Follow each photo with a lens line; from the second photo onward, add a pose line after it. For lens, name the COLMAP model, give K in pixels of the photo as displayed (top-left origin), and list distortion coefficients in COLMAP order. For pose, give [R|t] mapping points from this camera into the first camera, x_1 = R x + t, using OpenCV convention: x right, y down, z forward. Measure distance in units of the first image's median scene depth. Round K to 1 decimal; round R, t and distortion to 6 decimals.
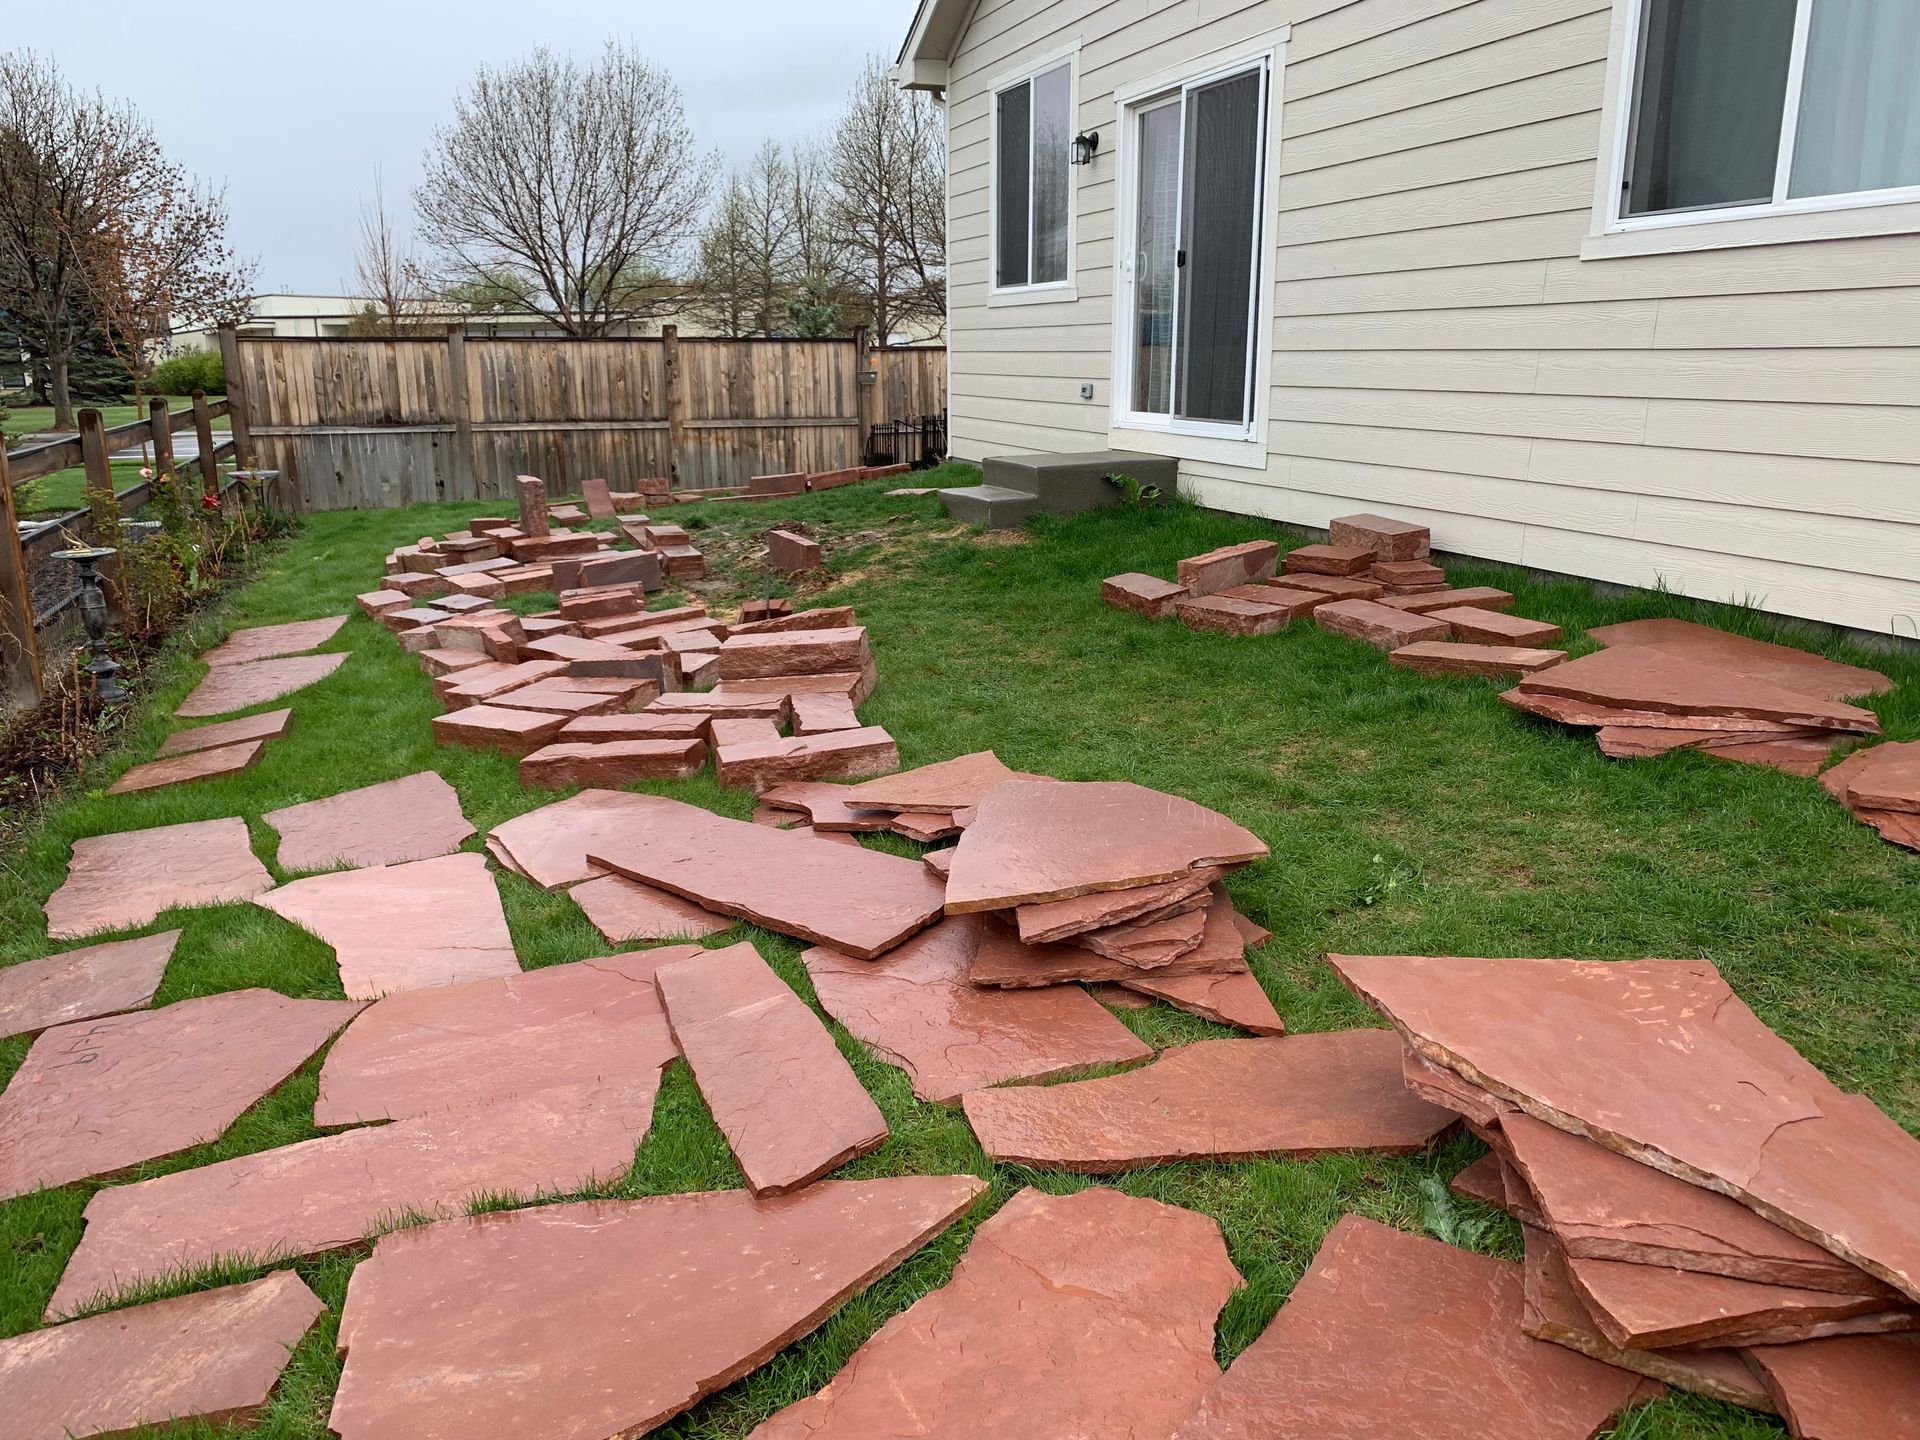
lens RADIAL K [[1467.1, 0, 981.0], [0, 1467.1, 725.2], [0, 0, 1]] dist [0.007350, -0.016735]
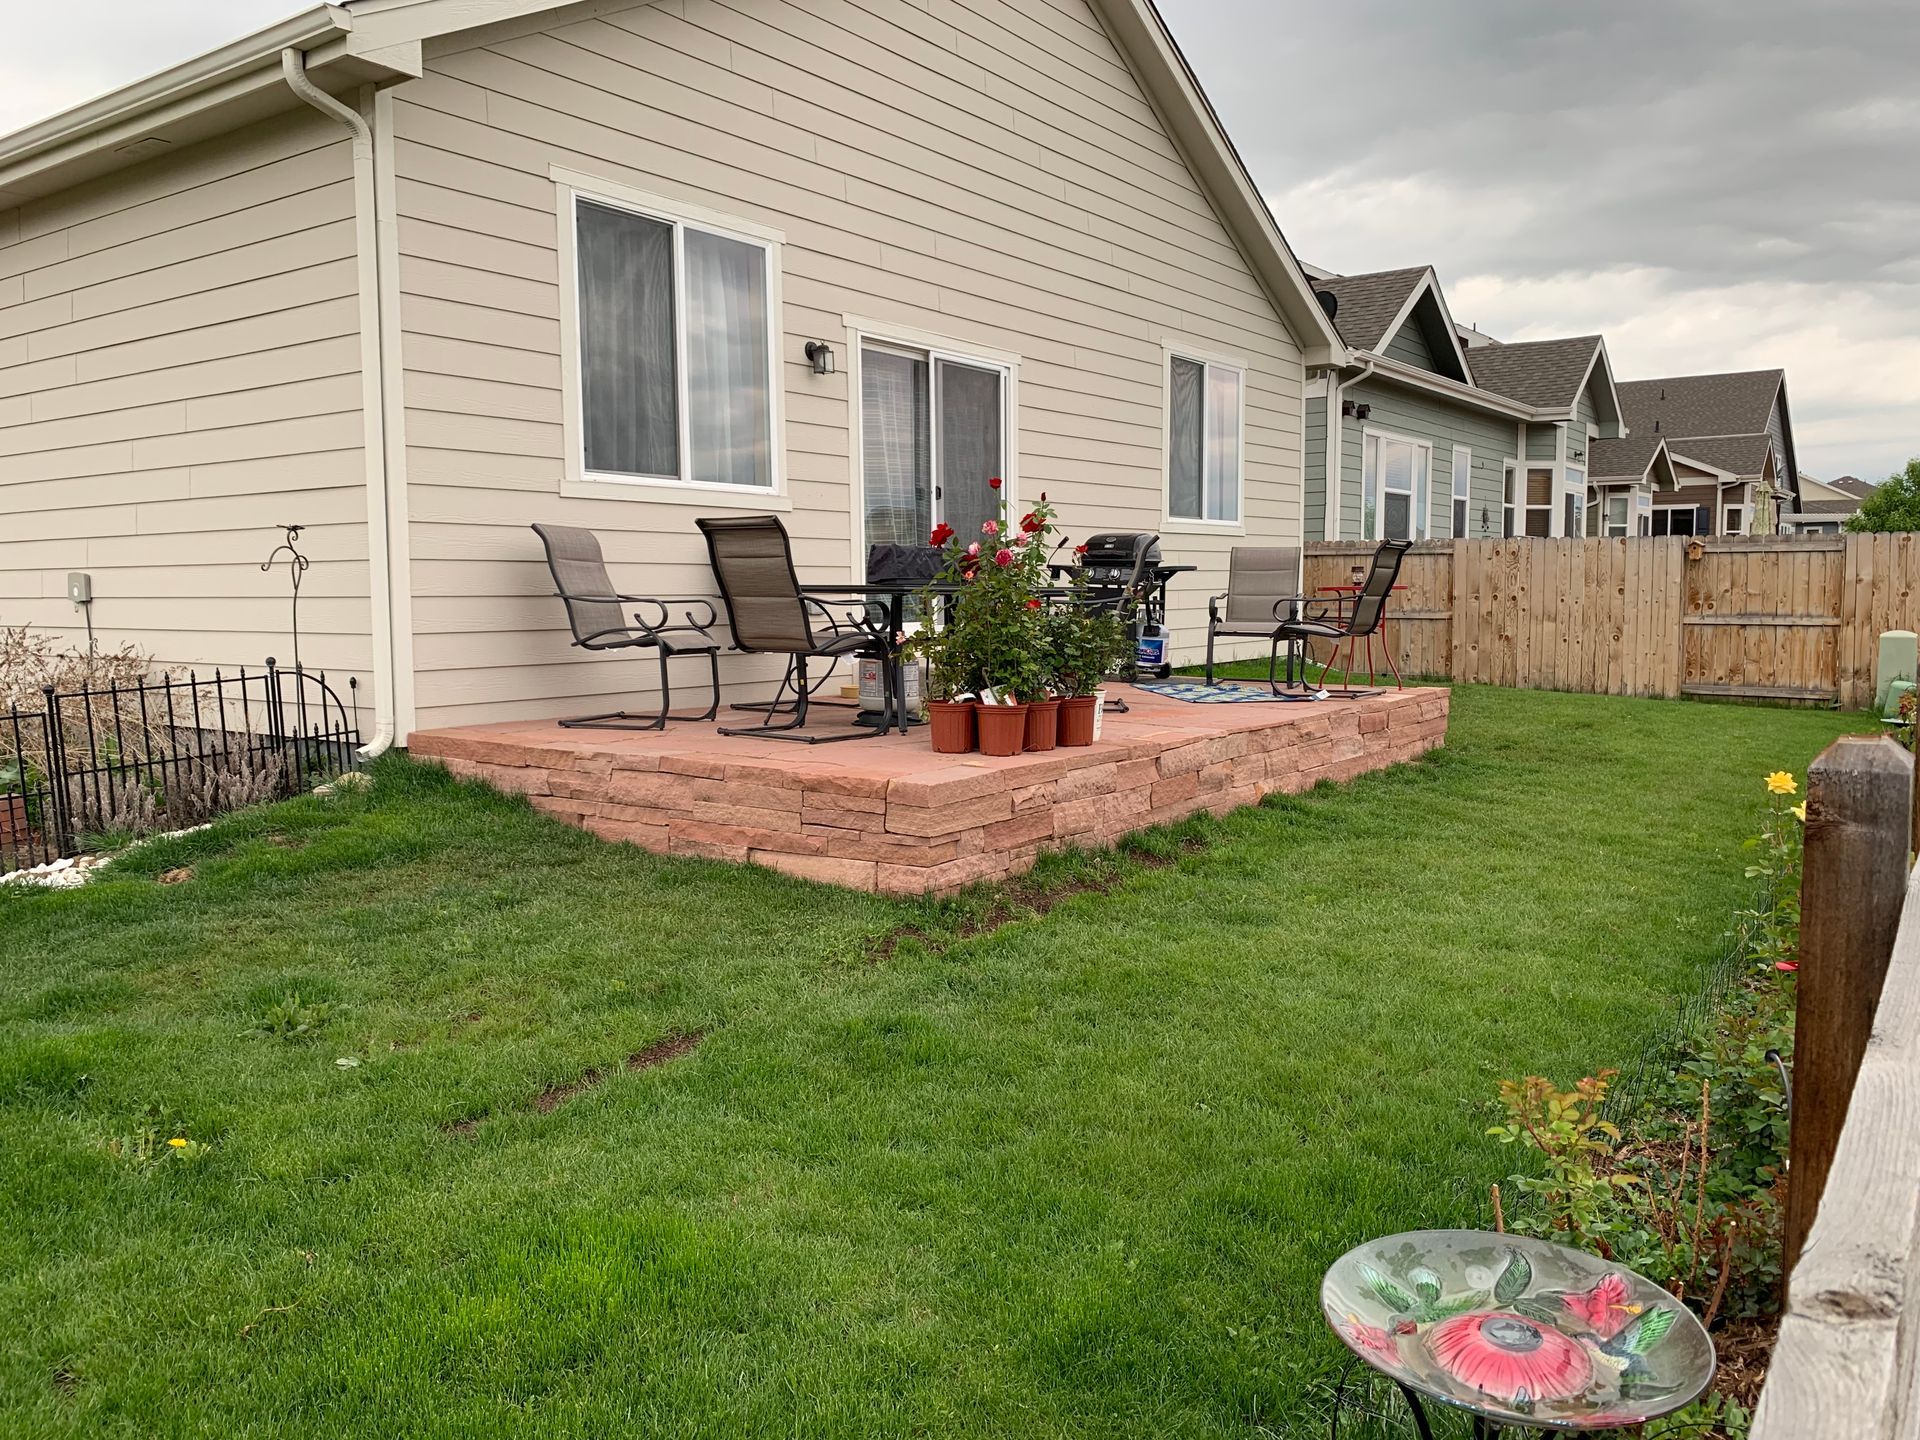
lens RADIAL K [[1458.1, 0, 956.8], [0, 1458.1, 716.7], [0, 0, 1]] dist [0.061718, -0.146253]
pose [[-0.549571, -0.063970, 0.832995, -0.704579], [0.214661, 0.952778, 0.214792, -0.322290], [-0.807399, 0.296855, -0.509887, 1.340146]]
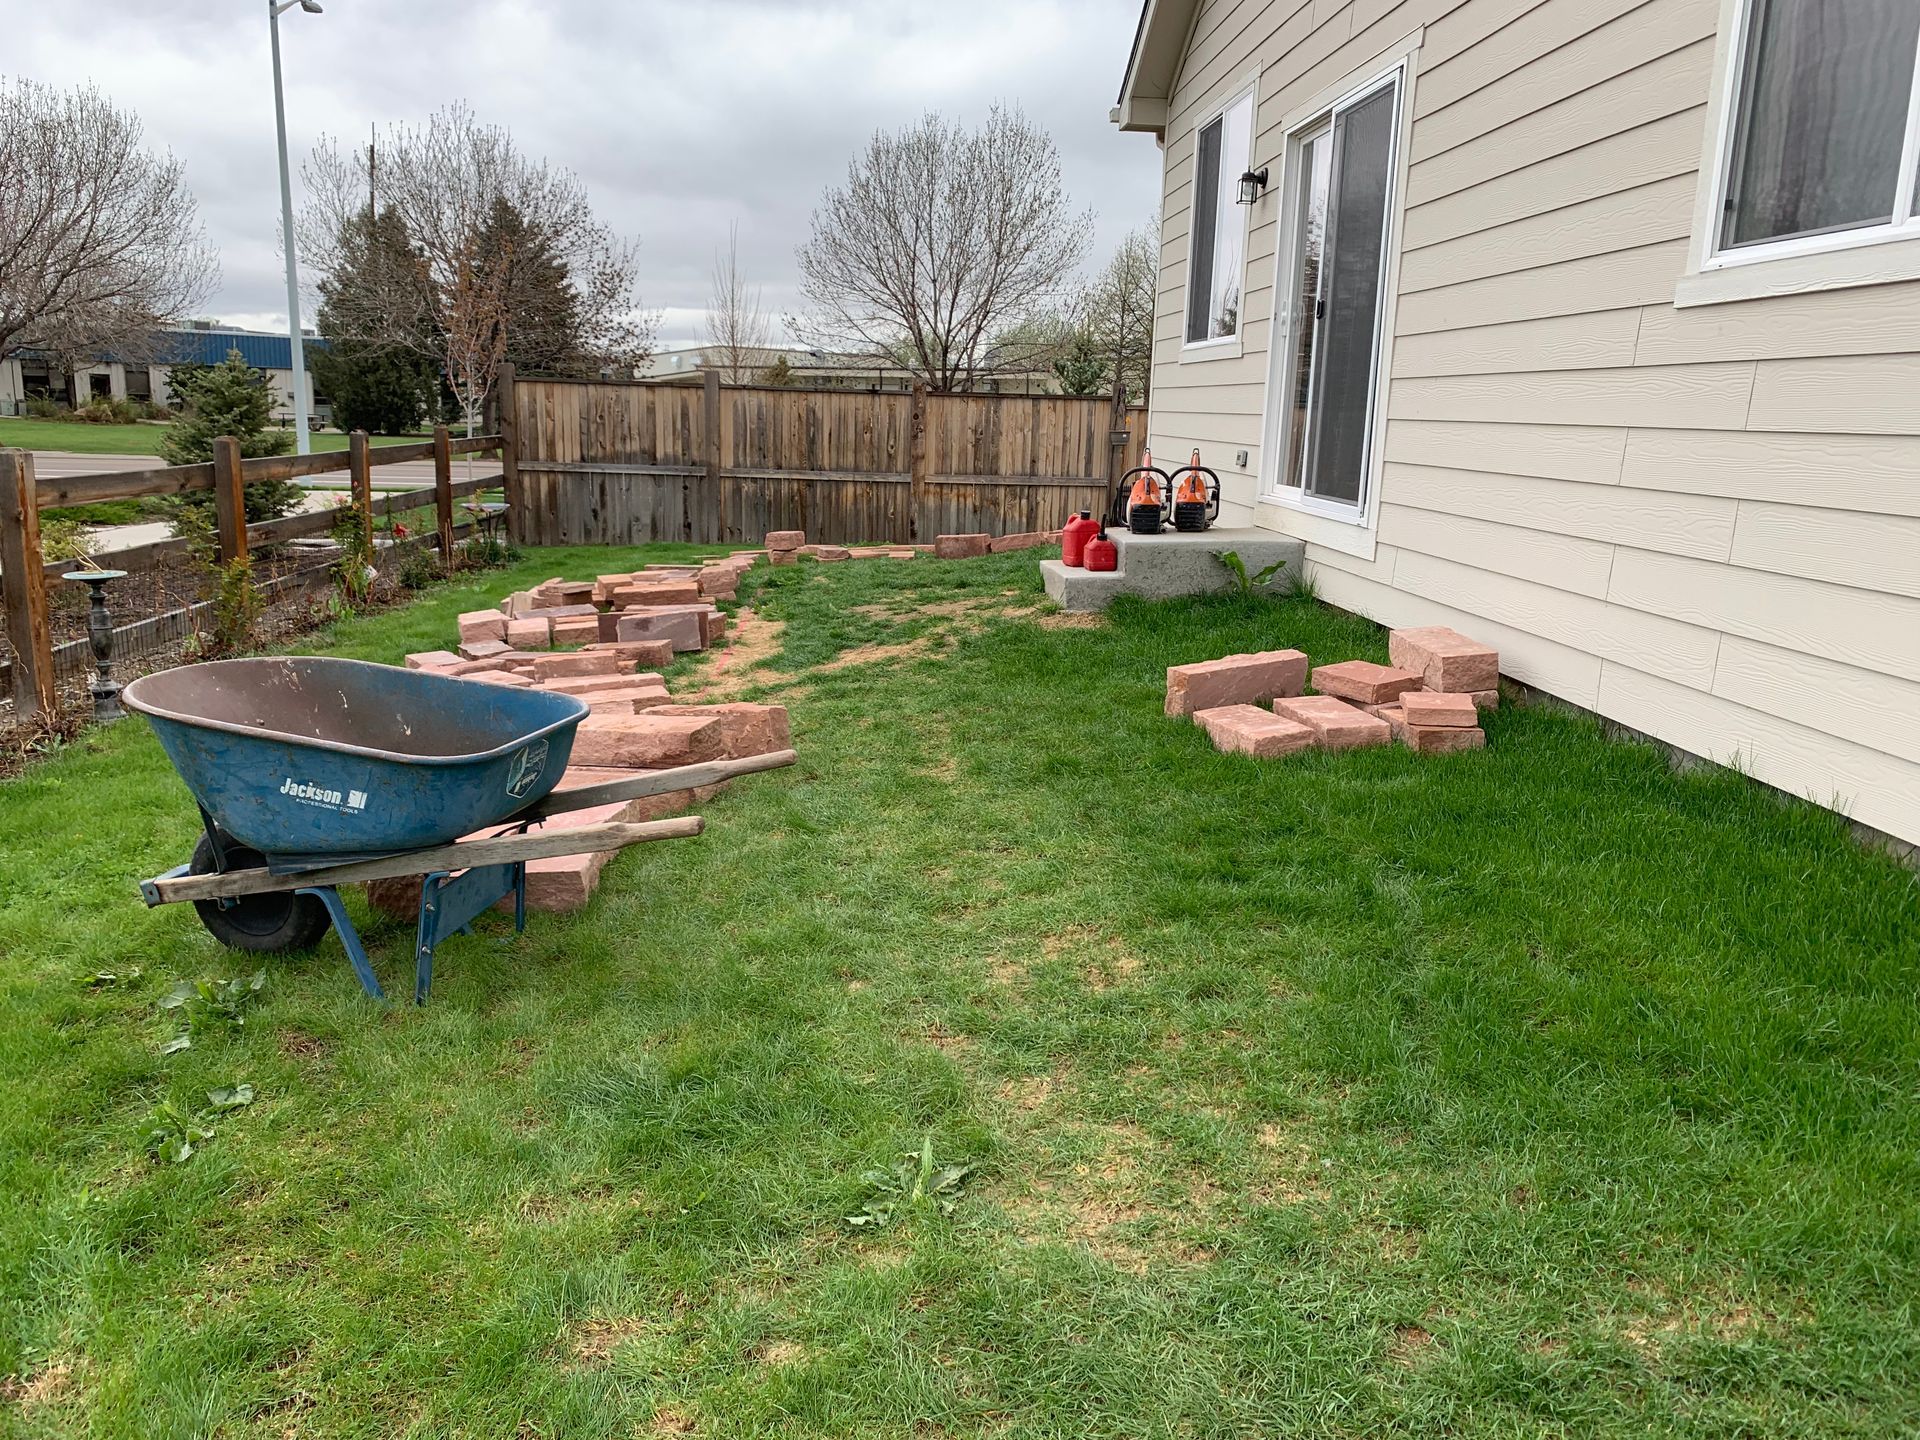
lens RADIAL K [[1458.1, 0, 956.8], [0, 1458.1, 716.7], [0, 0, 1]] dist [0.061718, -0.146253]
pose [[0.957905, 0.088886, -0.272979, 0.153146], [-0.100759, 0.994466, -0.029759, -0.030340], [0.268823, 0.056011, 0.961560, 0.115056]]
